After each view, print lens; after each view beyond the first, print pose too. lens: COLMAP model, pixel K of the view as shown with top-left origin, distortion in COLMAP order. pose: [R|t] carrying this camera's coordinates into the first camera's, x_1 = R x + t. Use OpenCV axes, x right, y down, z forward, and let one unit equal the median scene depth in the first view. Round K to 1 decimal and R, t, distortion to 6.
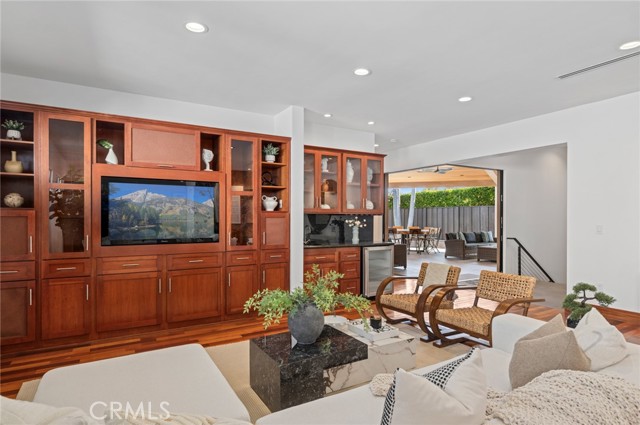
lens RADIAL K [[367.9, 0, 320.9], [0, 367.9, 217.5], [0, 0, 1]] dist [0.002622, 0.001781]
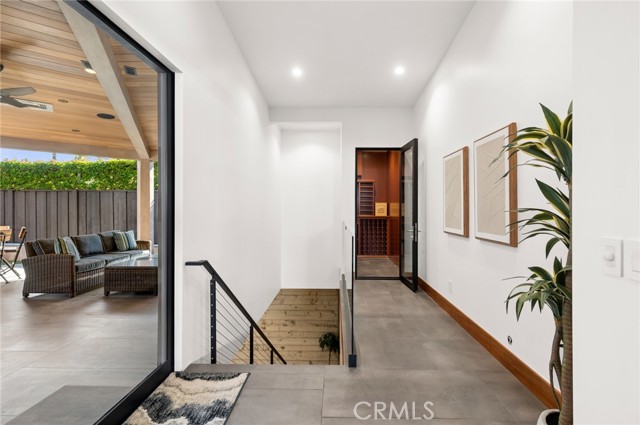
lens RADIAL K [[329.5, 0, 323.3], [0, 329.5, 212.1], [0, 0, 1]] dist [0.002738, 0.000208]
pose [[0.566102, 0.001861, 0.824333, 0.213979], [-0.009869, 0.999941, 0.004520, 0.001907], [-0.824276, -0.010695, 0.566087, 0.480326]]
